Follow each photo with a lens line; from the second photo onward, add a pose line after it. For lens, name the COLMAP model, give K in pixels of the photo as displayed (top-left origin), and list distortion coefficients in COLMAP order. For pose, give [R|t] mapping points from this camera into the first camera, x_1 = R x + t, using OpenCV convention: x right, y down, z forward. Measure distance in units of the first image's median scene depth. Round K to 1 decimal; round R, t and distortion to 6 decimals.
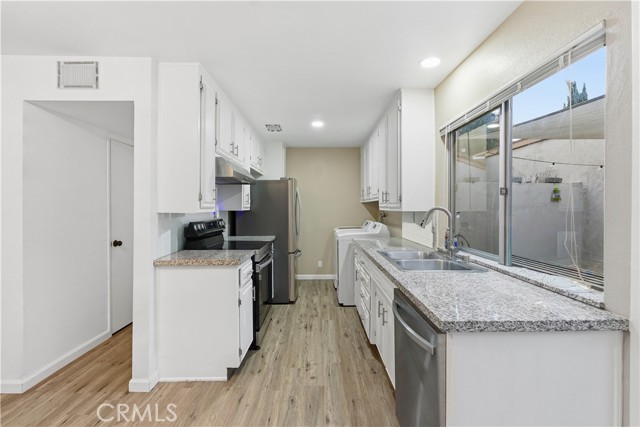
lens RADIAL K [[282.1, 0, 319.9], [0, 282.1, 208.1], [0, 0, 1]] dist [-0.004661, 0.000257]
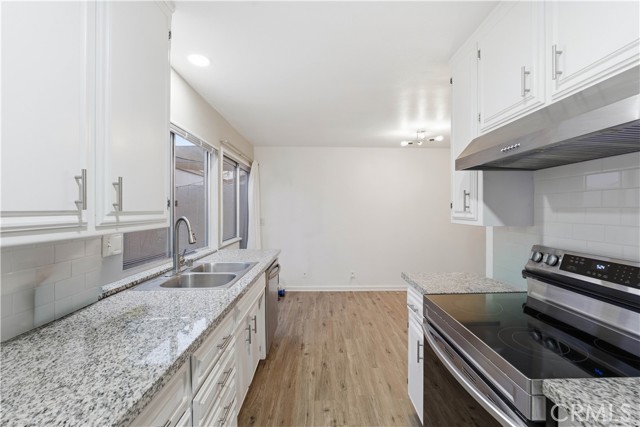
lens RADIAL K [[282.1, 0, 321.0], [0, 282.1, 211.8], [0, 0, 1]] dist [-0.004661, 0.000257]
pose [[-0.999998, 0.001801, -0.001030, -0.008211], [0.001792, 0.999965, 0.008139, -0.028455], [0.001045, 0.008138, -0.999966, 2.001405]]
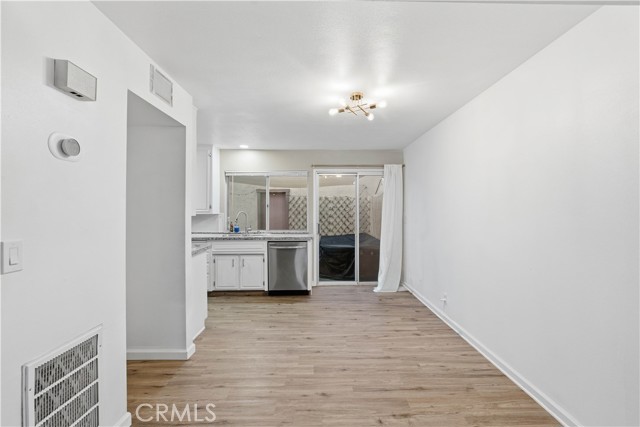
lens RADIAL K [[282.1, 0, 318.6], [0, 282.1, 210.9], [0, 0, 1]] dist [-0.004661, 0.000257]
pose [[0.012027, 0.004136, 0.999919, -1.898103], [0.008126, 0.999958, -0.004234, 0.004748], [-0.999895, 0.008177, 0.011992, 0.394497]]
